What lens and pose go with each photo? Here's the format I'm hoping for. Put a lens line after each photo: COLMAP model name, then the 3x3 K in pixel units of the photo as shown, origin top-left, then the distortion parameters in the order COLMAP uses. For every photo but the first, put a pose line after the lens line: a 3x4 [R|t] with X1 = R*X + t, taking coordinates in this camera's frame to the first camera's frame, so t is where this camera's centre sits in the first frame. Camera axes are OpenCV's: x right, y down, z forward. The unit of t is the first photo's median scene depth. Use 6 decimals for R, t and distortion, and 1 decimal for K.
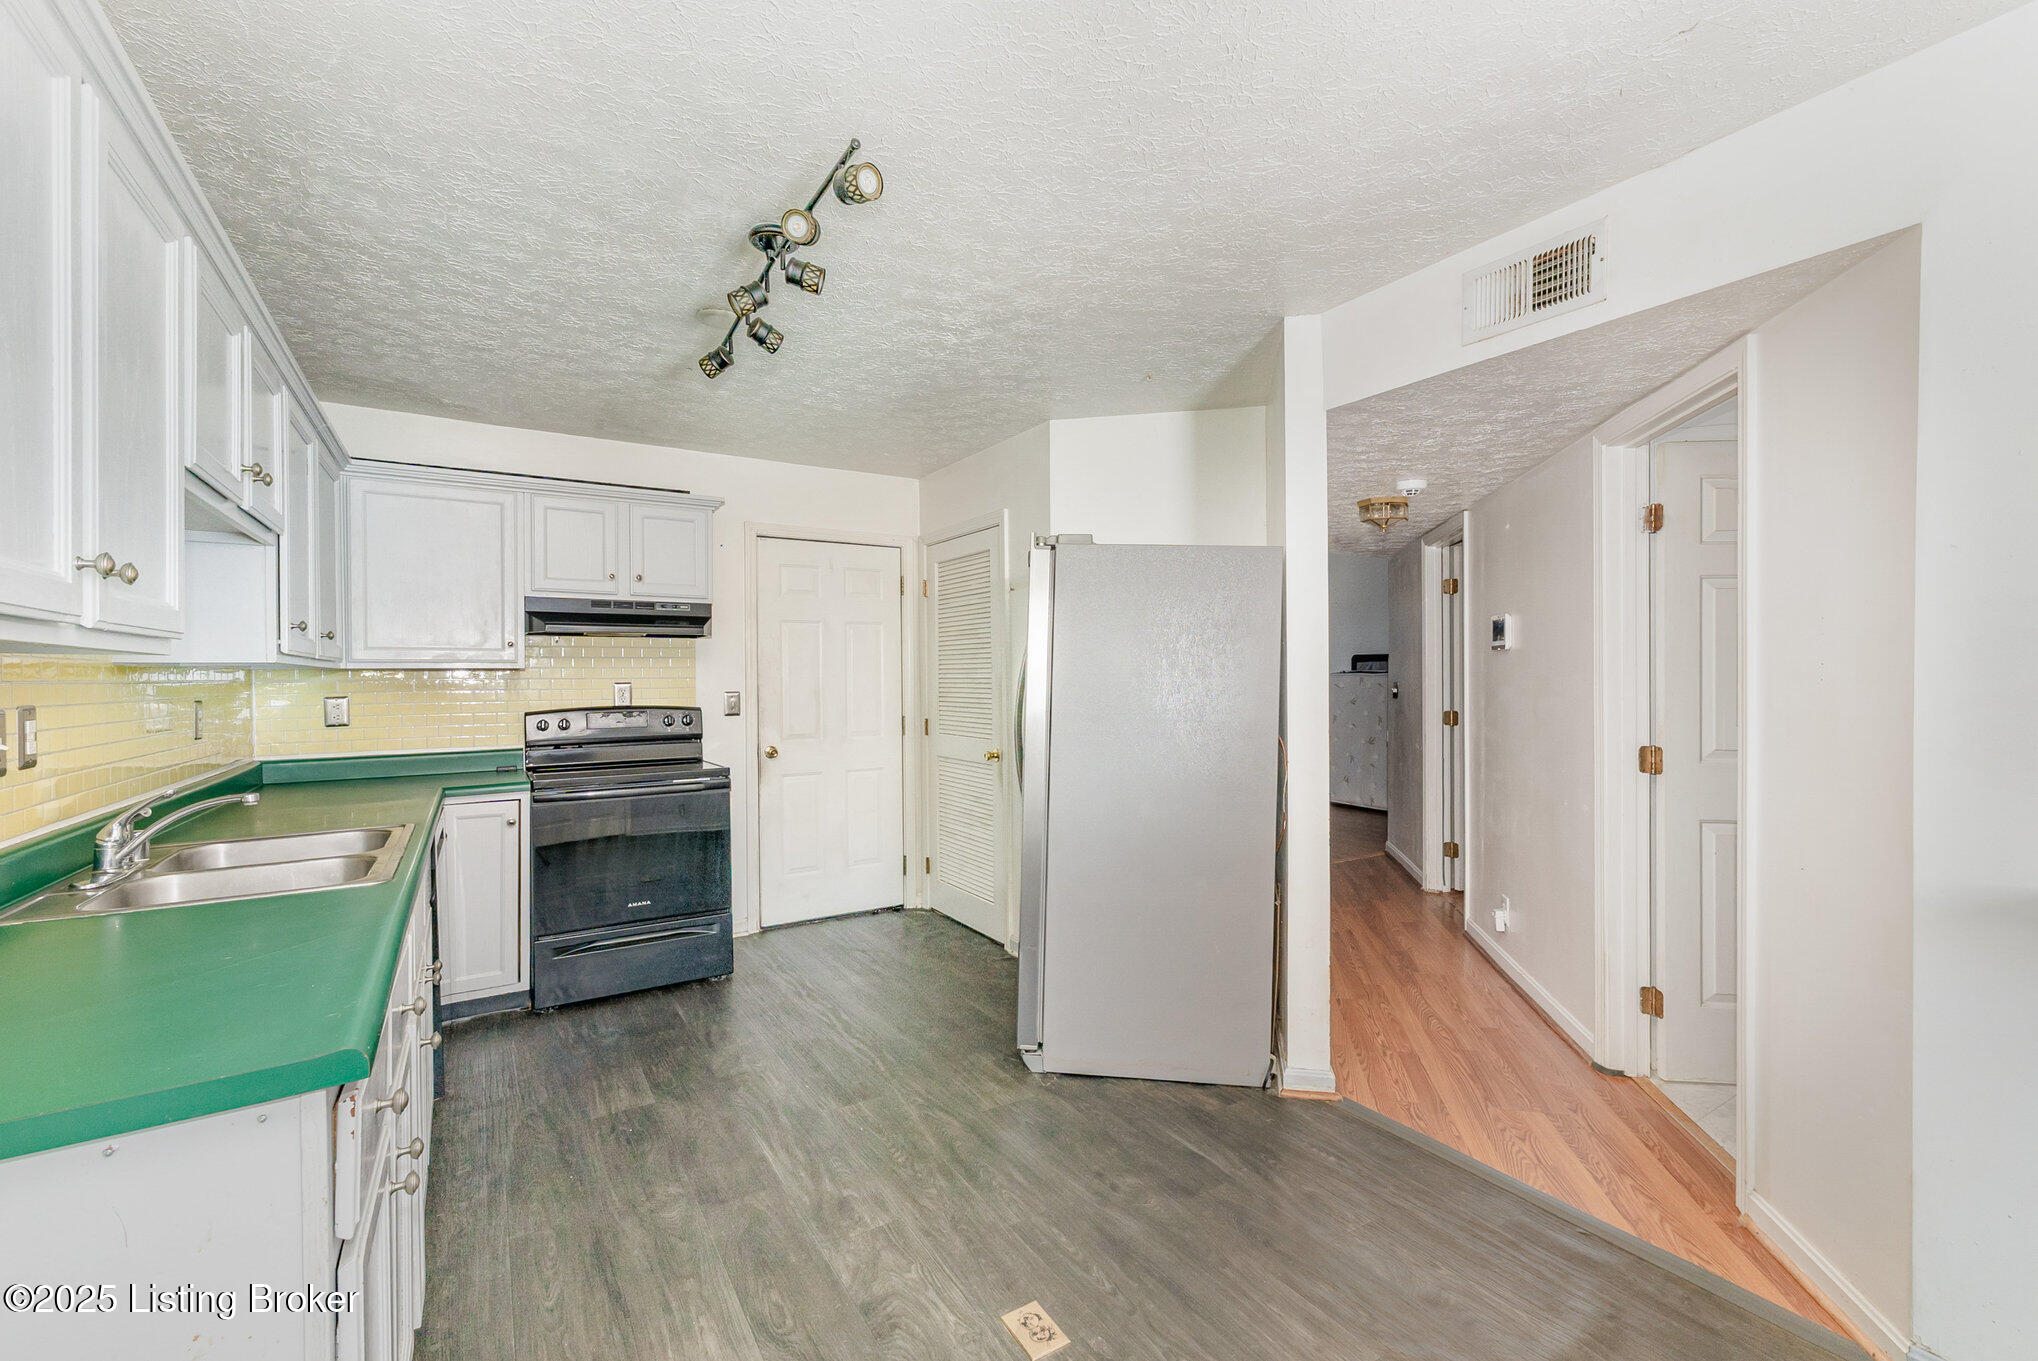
lens RADIAL K [[853.8, 0, 1019.0], [0, 853.8, 680.5], [0, 0, 1]] dist [0.002221, 0.000152]
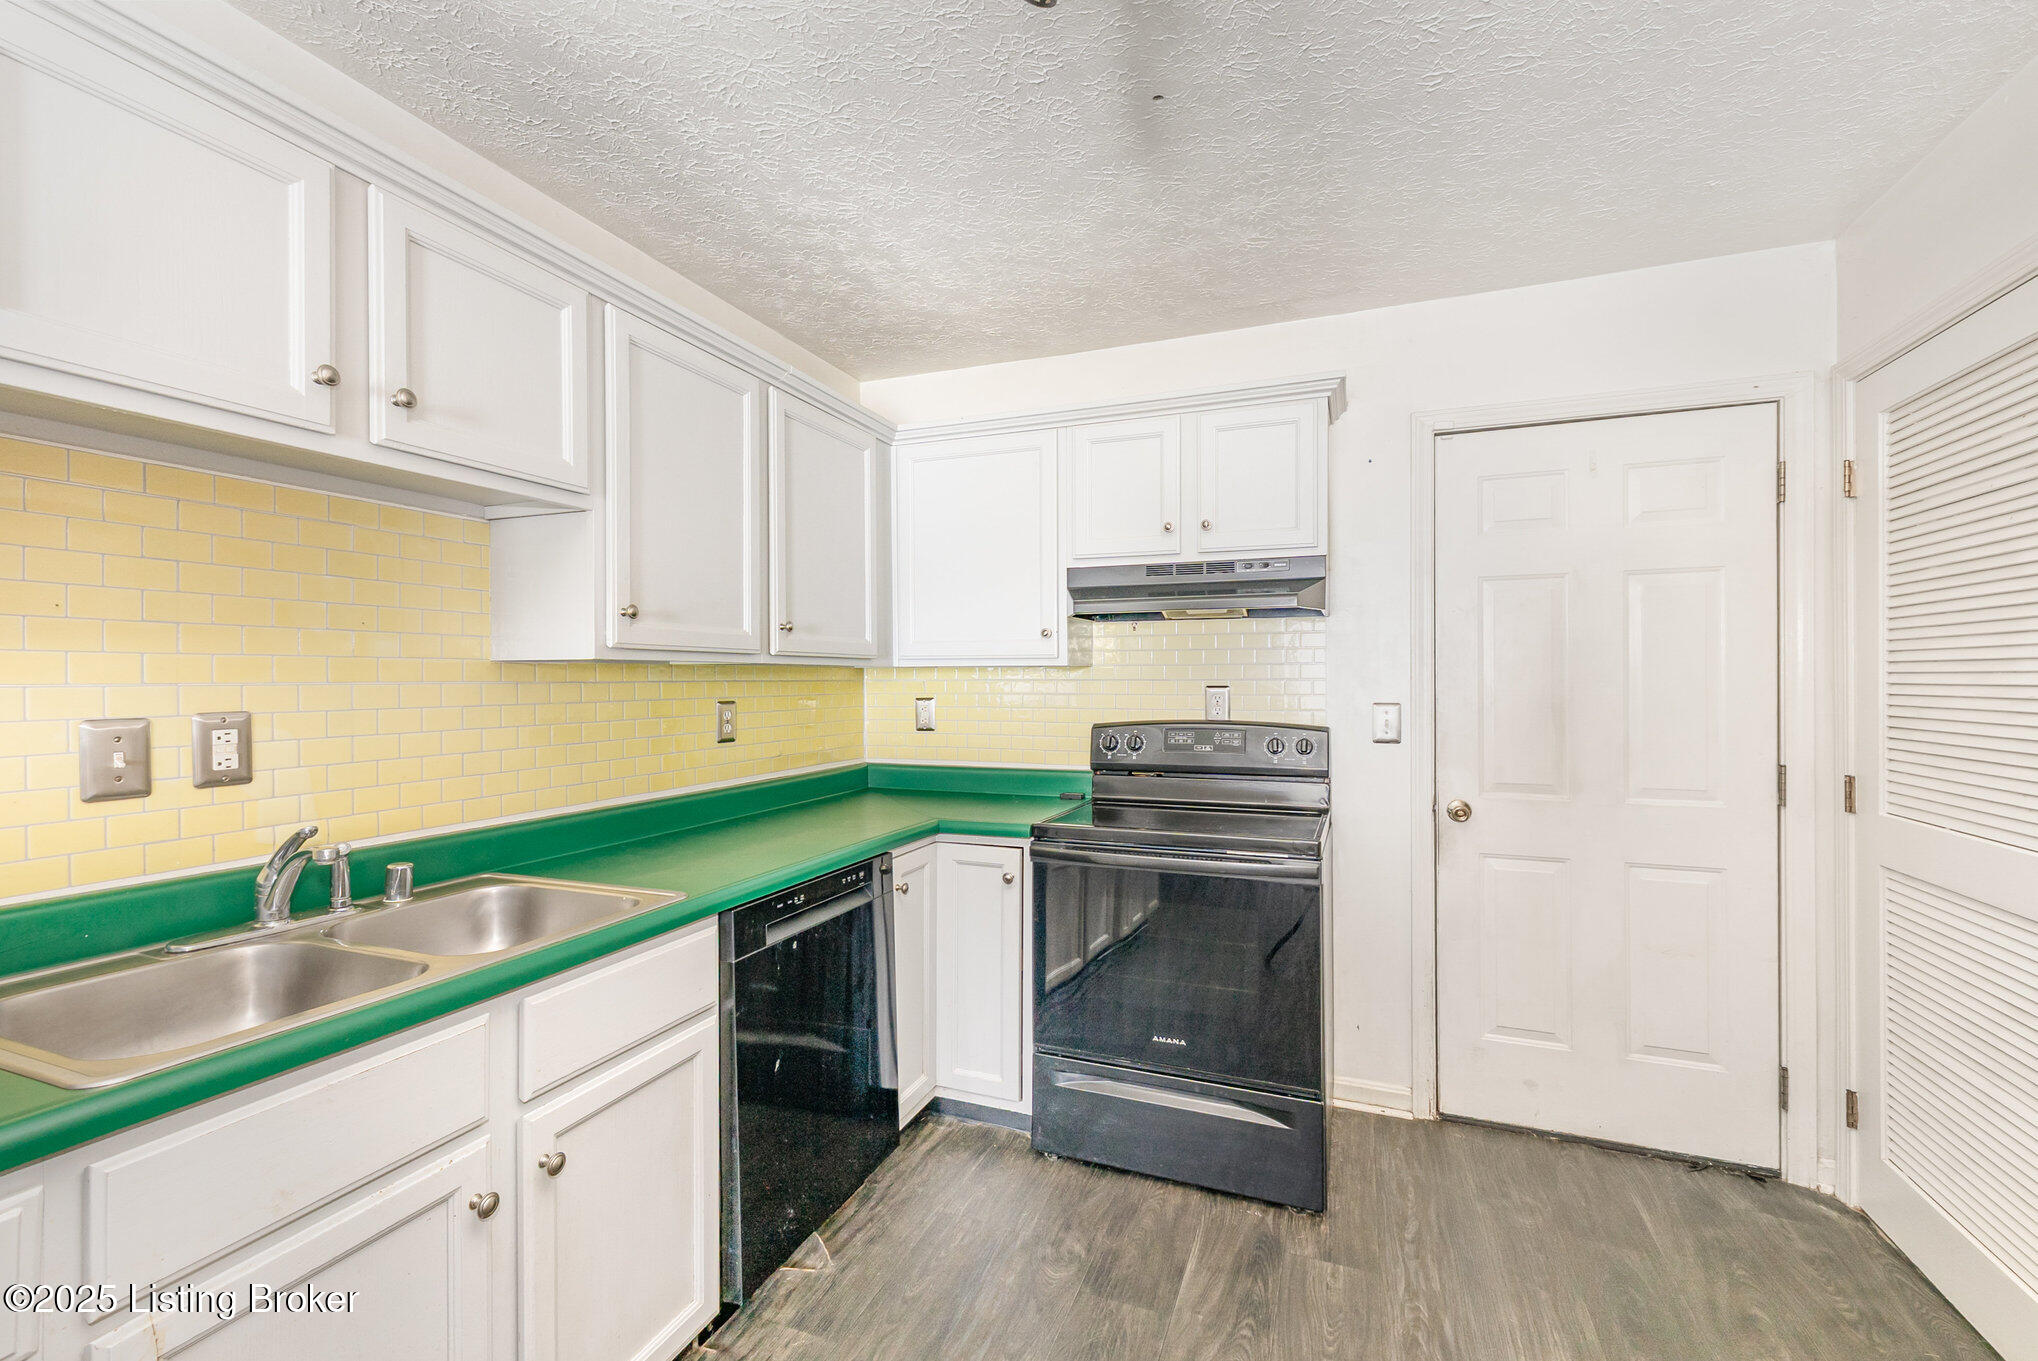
lens RADIAL K [[853.8, 0, 1019.0], [0, 853.8, 680.5], [0, 0, 1]] dist [0.002221, 0.000152]
pose [[0.583753, 0.008223, -0.811889, -0.001030], [-0.004595, 0.999966, 0.006825, -0.005878], [0.811918, -0.000253, 0.583771, 0.496360]]
